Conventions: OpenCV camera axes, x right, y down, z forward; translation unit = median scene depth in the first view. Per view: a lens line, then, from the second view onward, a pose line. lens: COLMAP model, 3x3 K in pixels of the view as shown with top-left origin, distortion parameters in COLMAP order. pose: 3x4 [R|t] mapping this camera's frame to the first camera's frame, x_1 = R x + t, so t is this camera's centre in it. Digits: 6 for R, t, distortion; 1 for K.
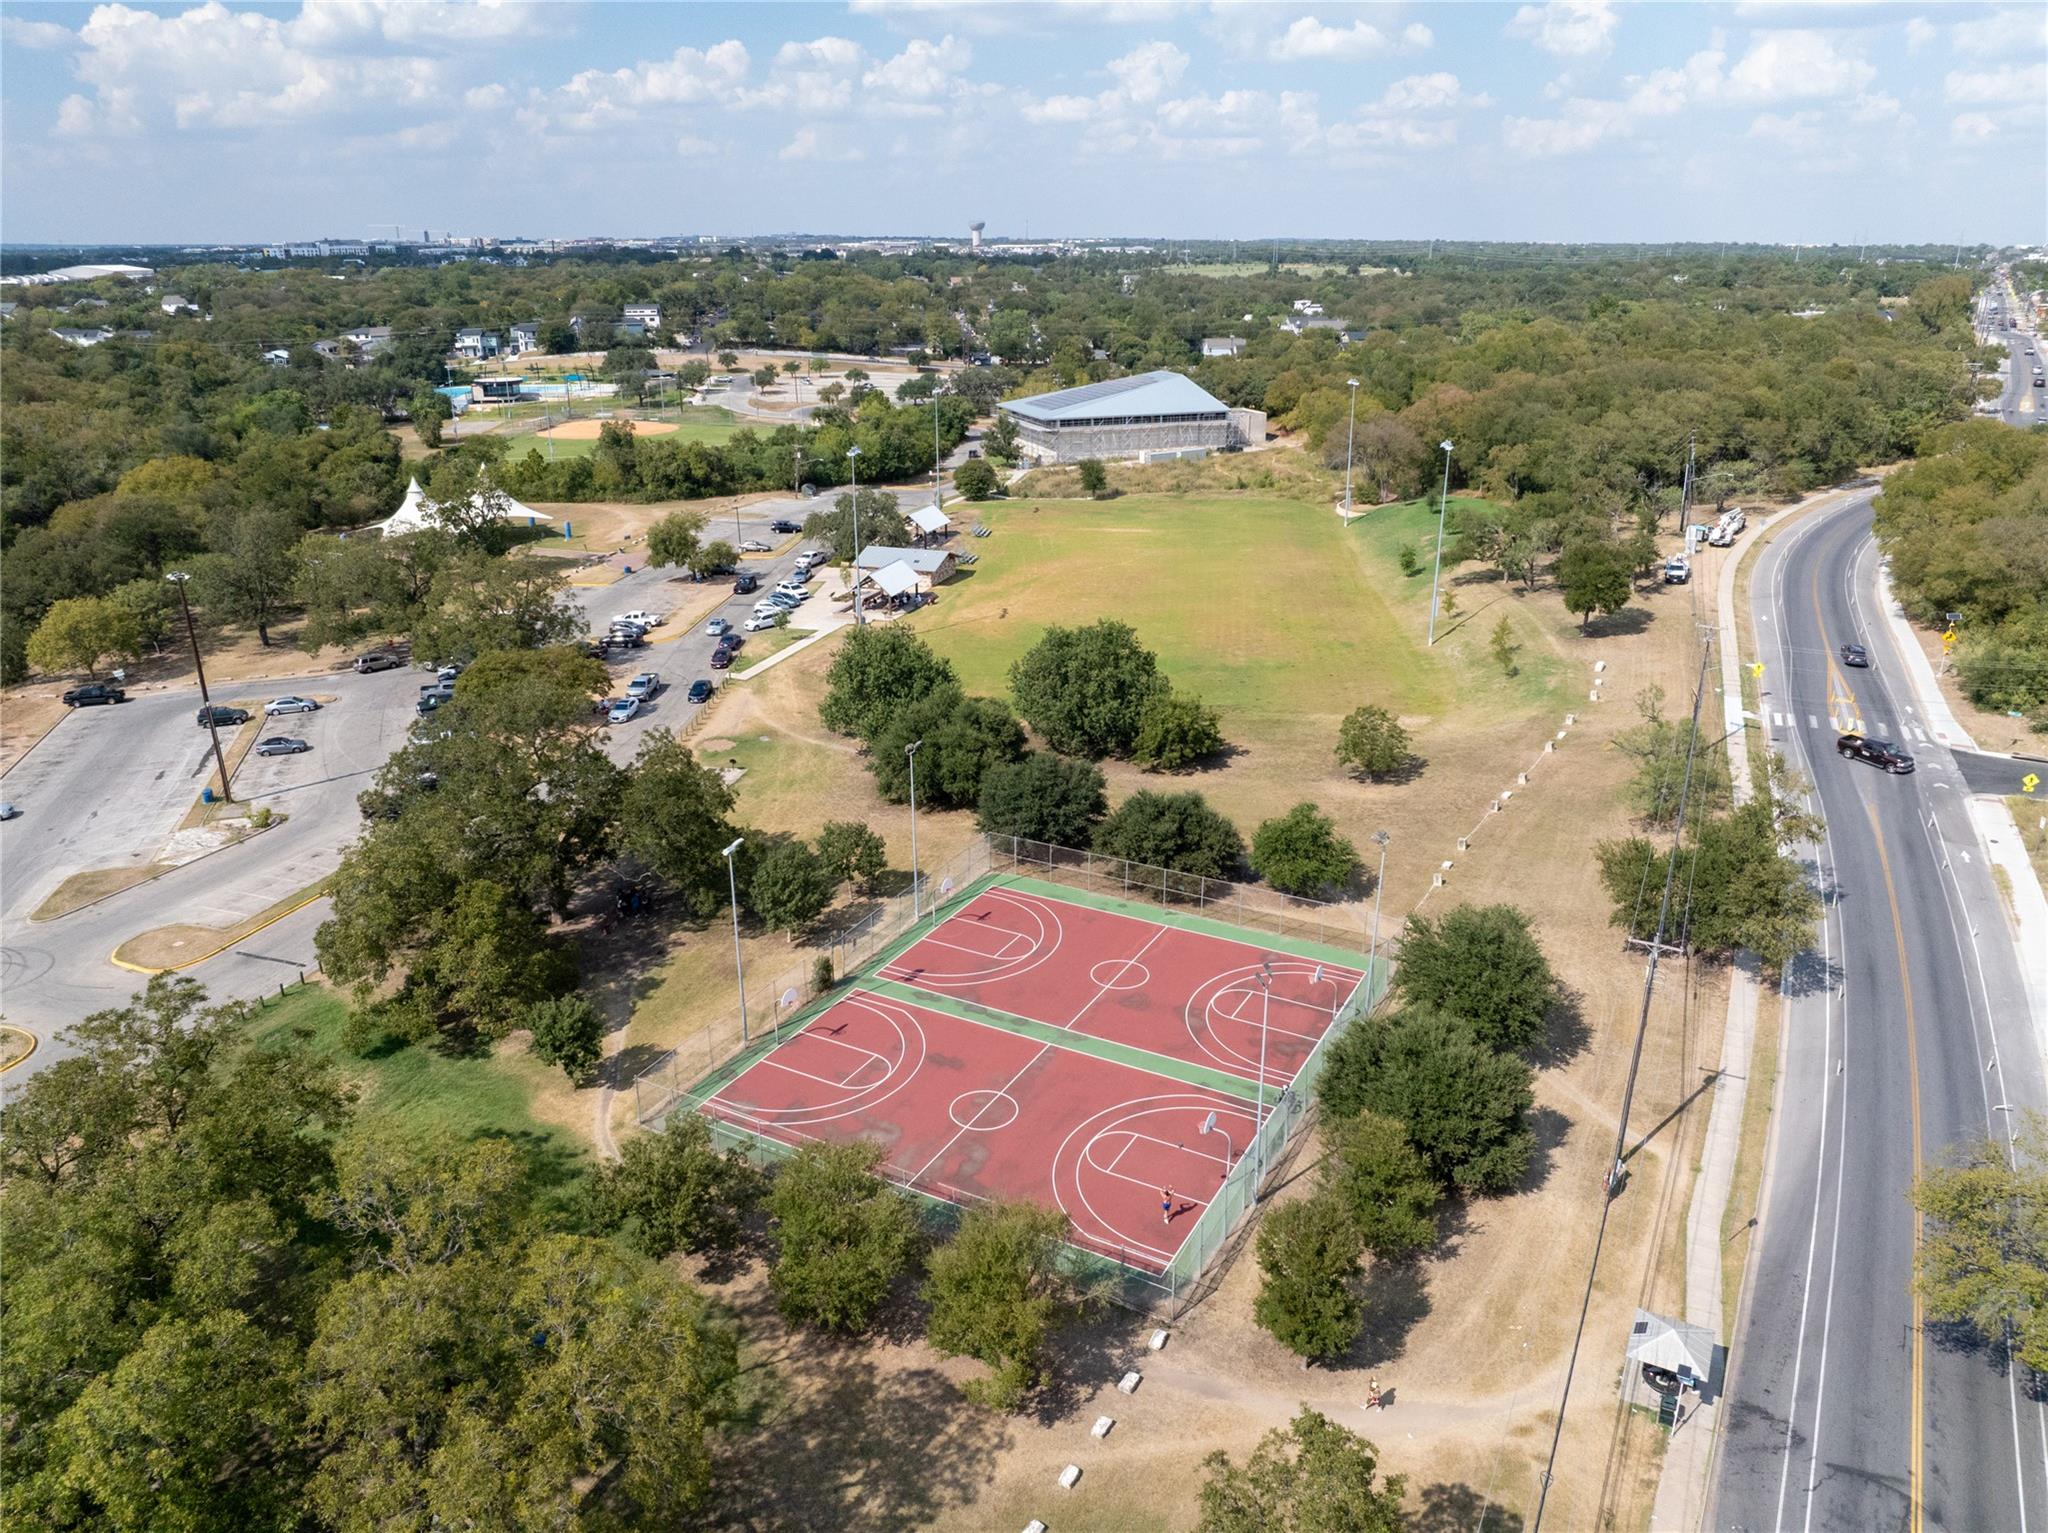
lens RADIAL K [[1453.0, 0, 1024.0], [0, 1453.0, 766.5], [0, 0, 1]] dist [-0.042318, 0.011186]
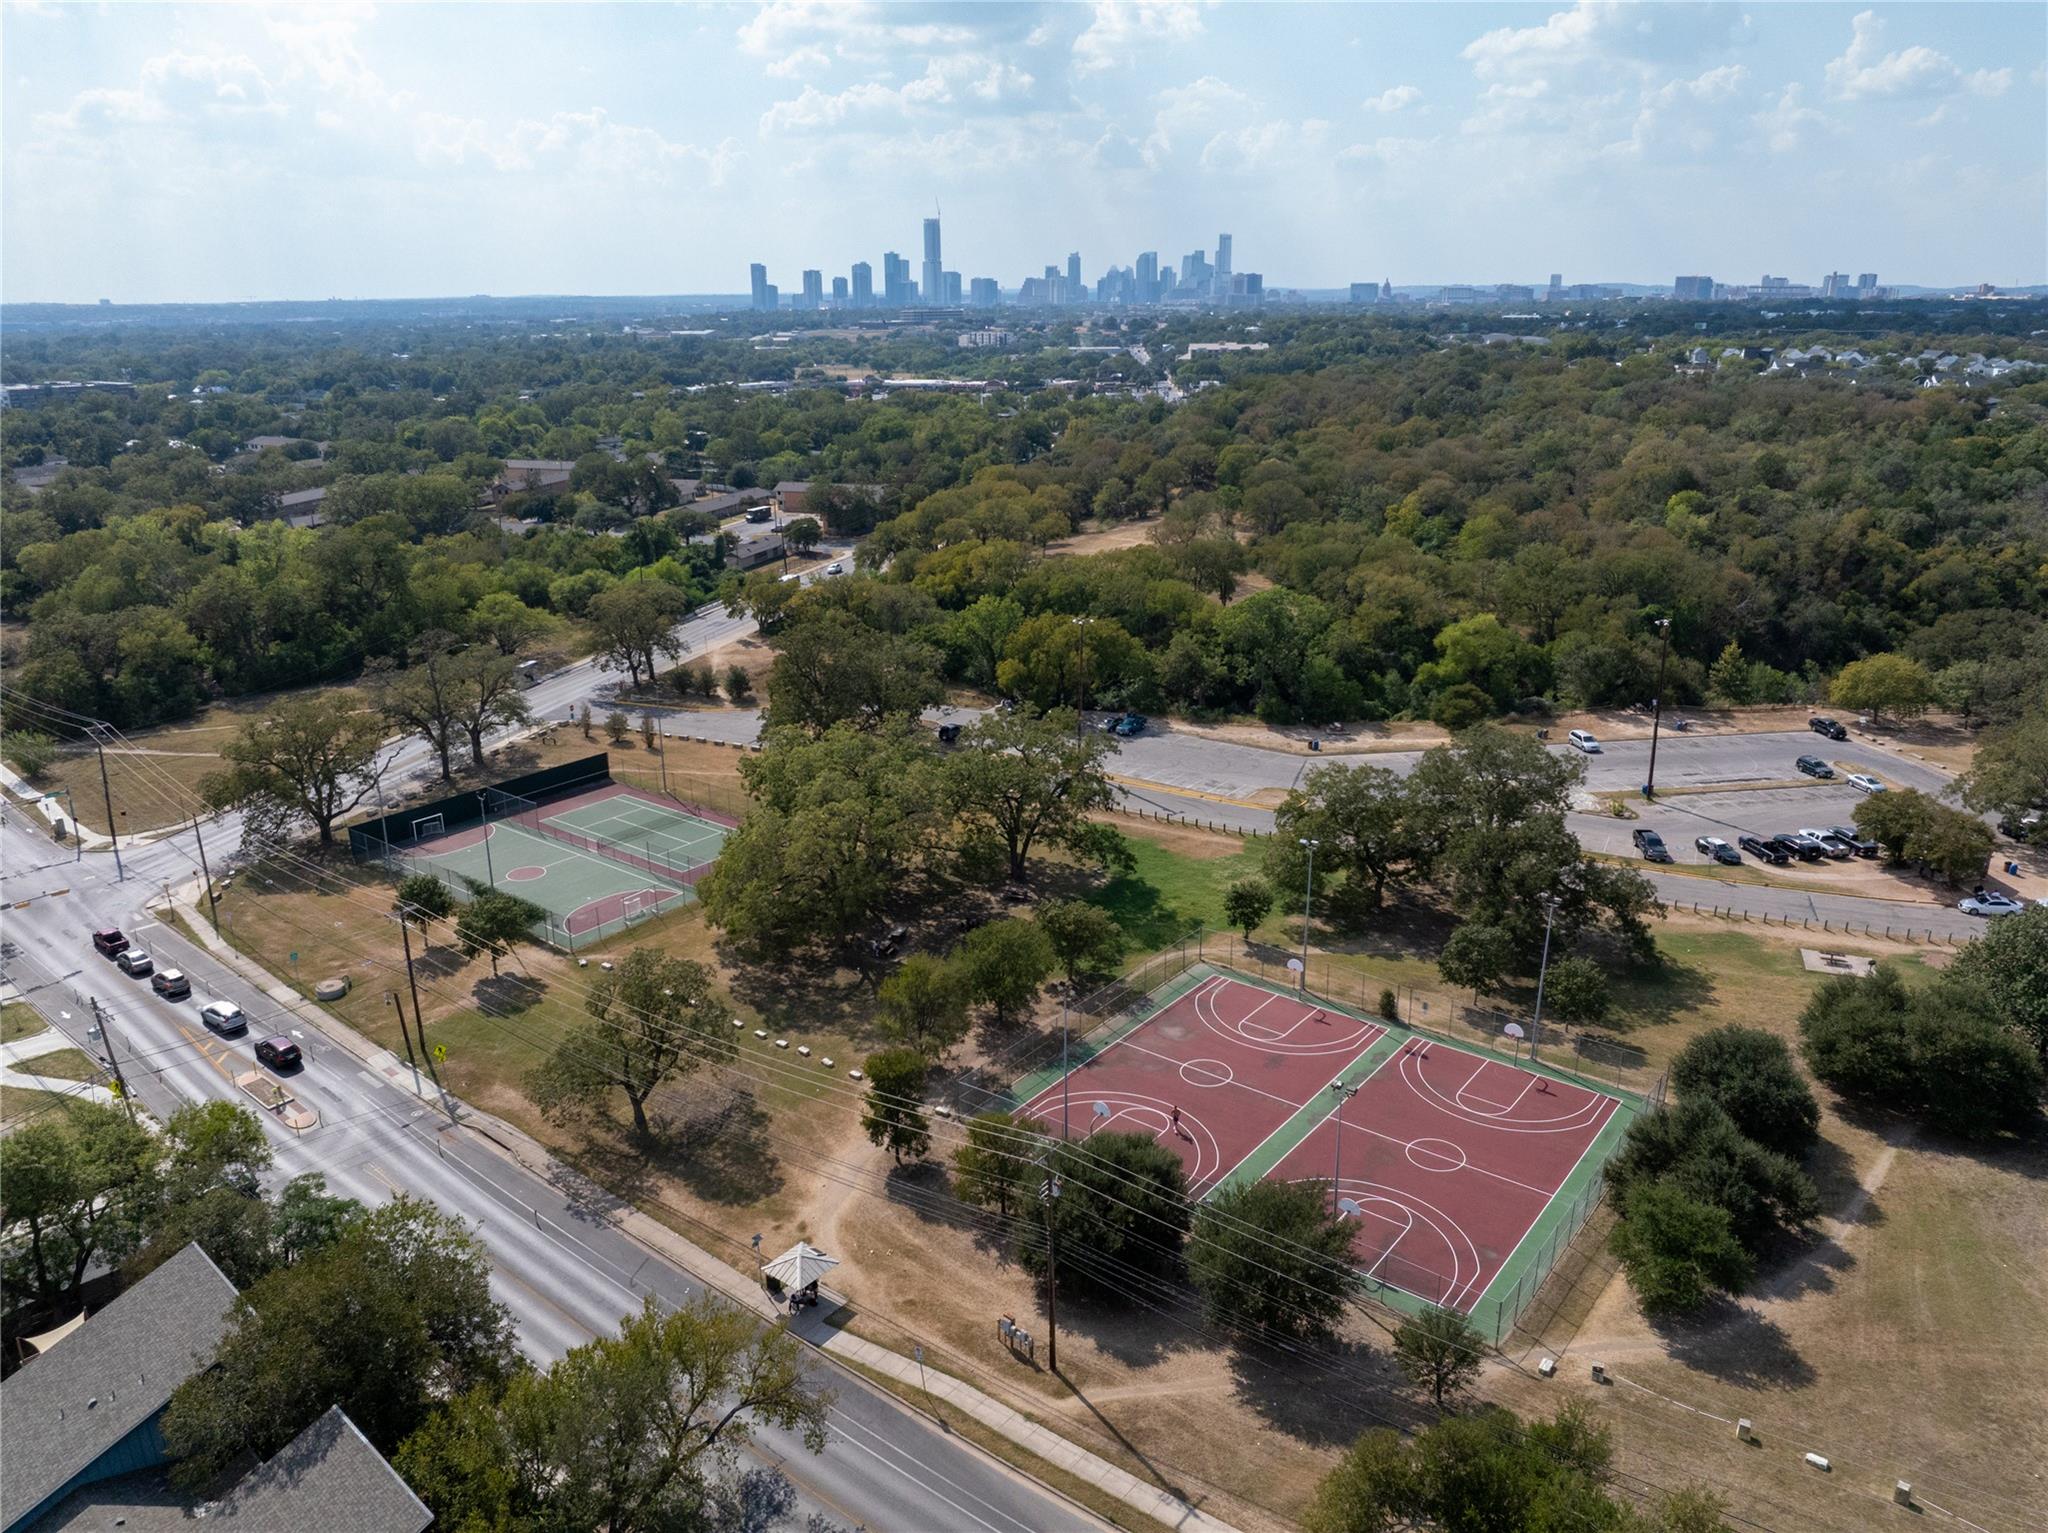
lens RADIAL K [[1454.4, 0, 1024.0], [0, 1454.4, 766.5], [0, 0, 1]] dist [-0.040834, -0.000940]
pose [[-0.175823, 0.309306, -0.934567, 0.224932], [-0.330665, 0.875641, 0.352013, -0.081308], [0.927225, 0.370921, -0.051681, 0.158928]]
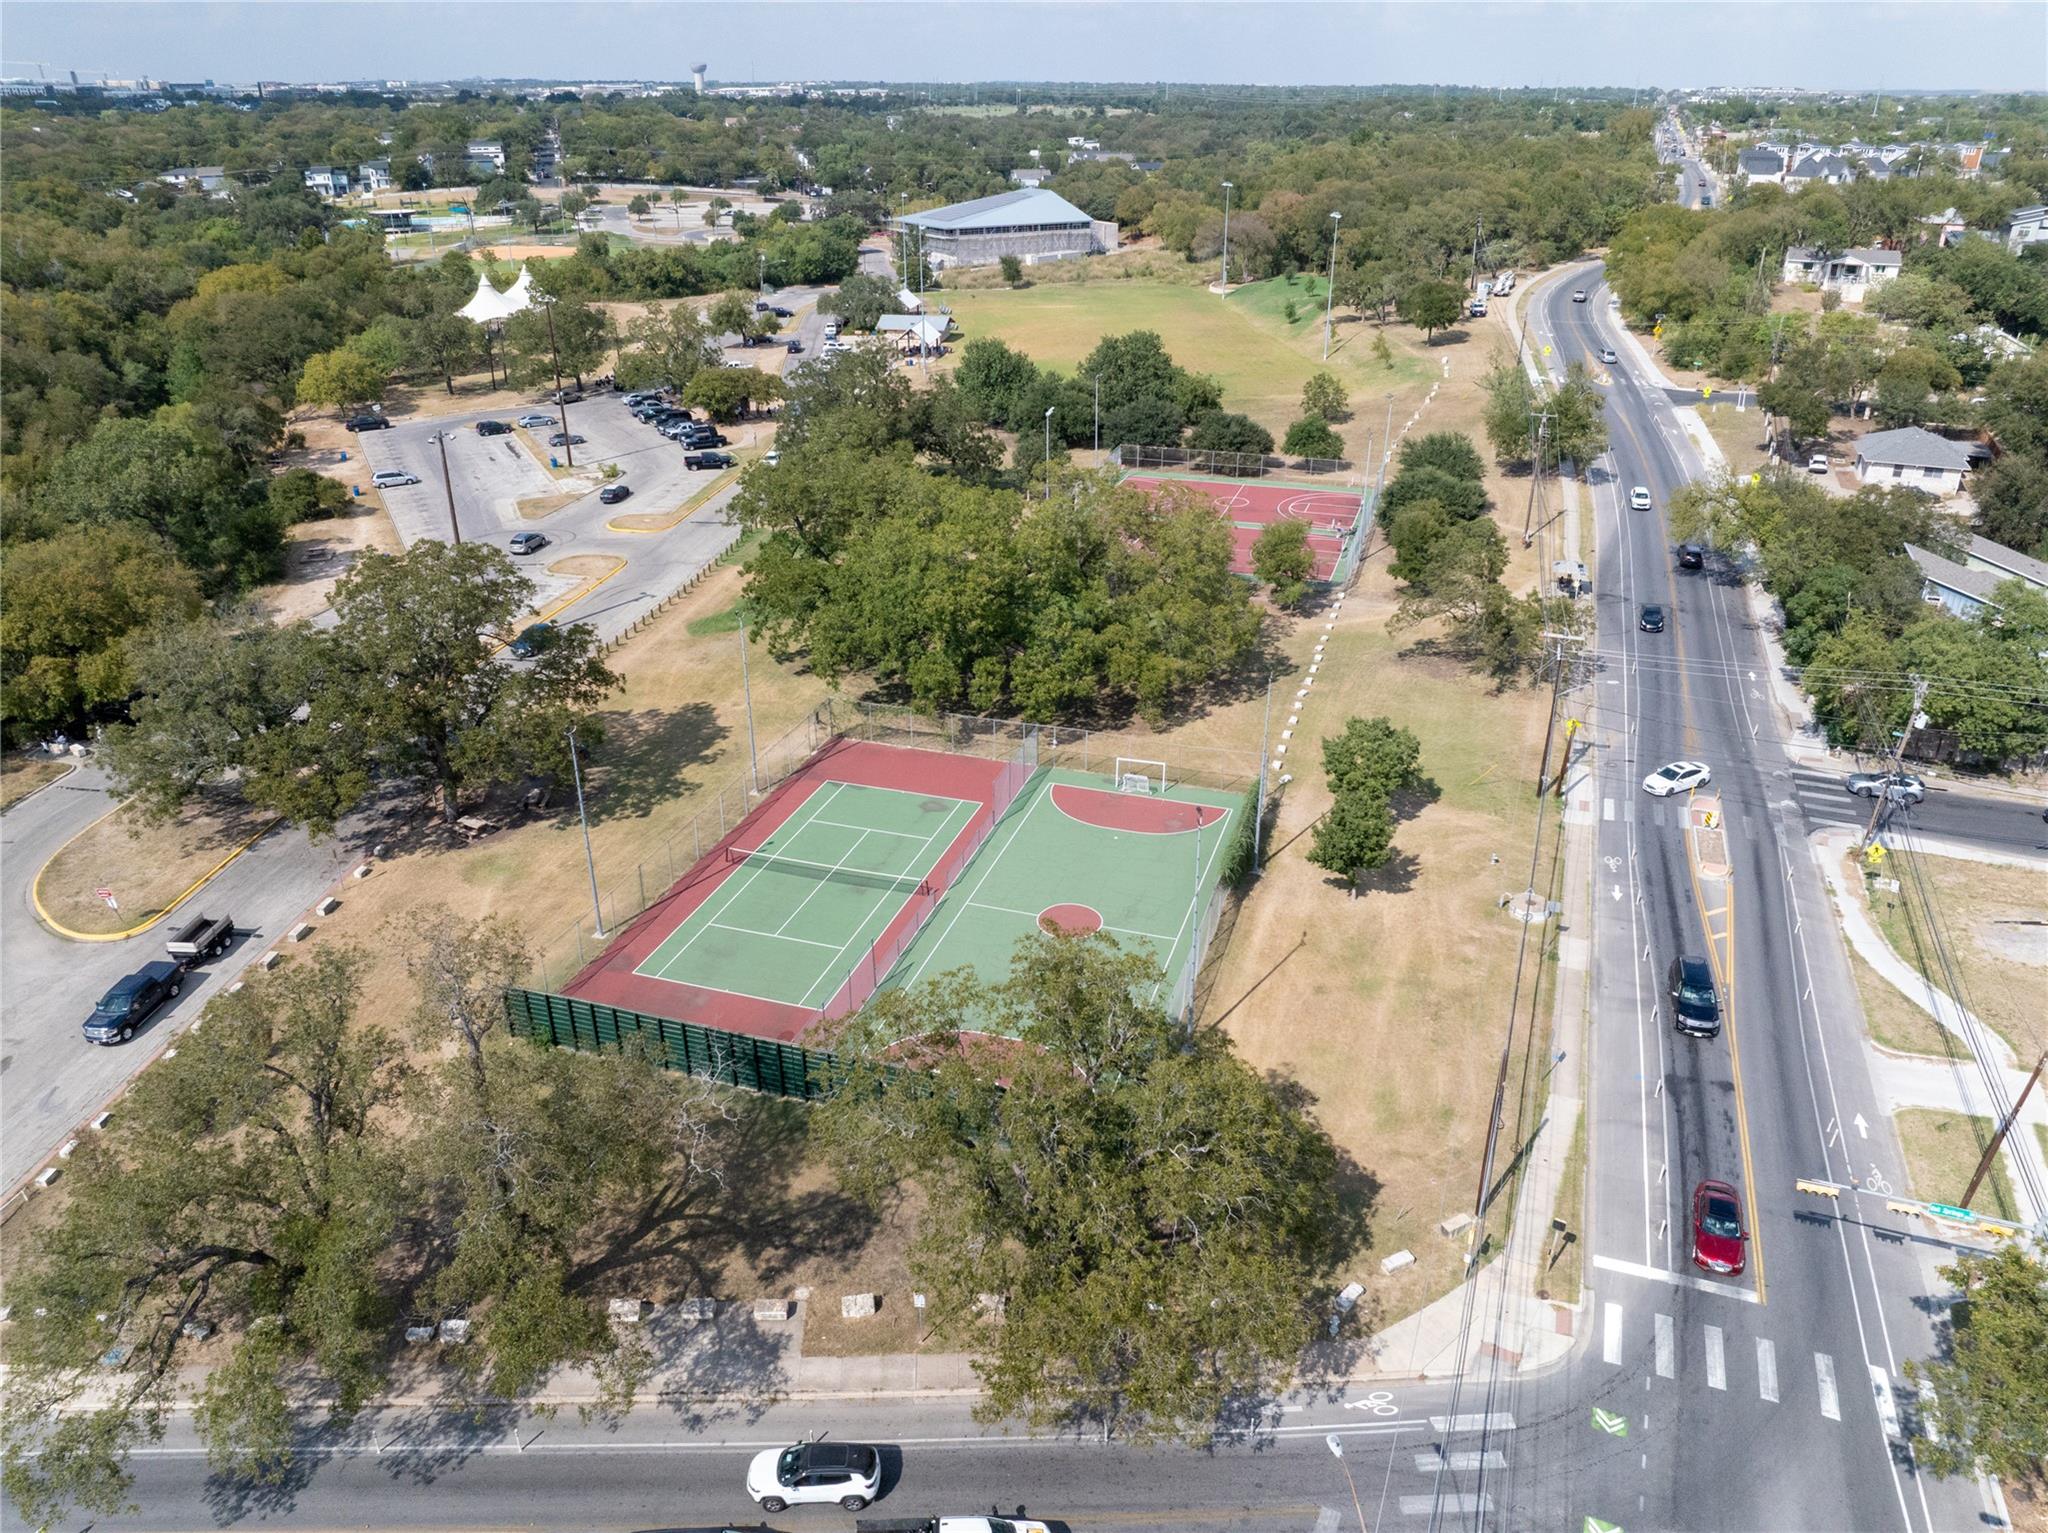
lens RADIAL K [[1454.4, 0, 1024.0], [0, 1454.4, 766.5], [0, 0, 1]] dist [-0.040834, -0.000940]
pose [[0.982608, -0.075897, 0.169476, -0.117202], [0.059809, 0.993378, 0.098102, 0.064627], [-0.175799, -0.086260, 0.980640, -0.160949]]
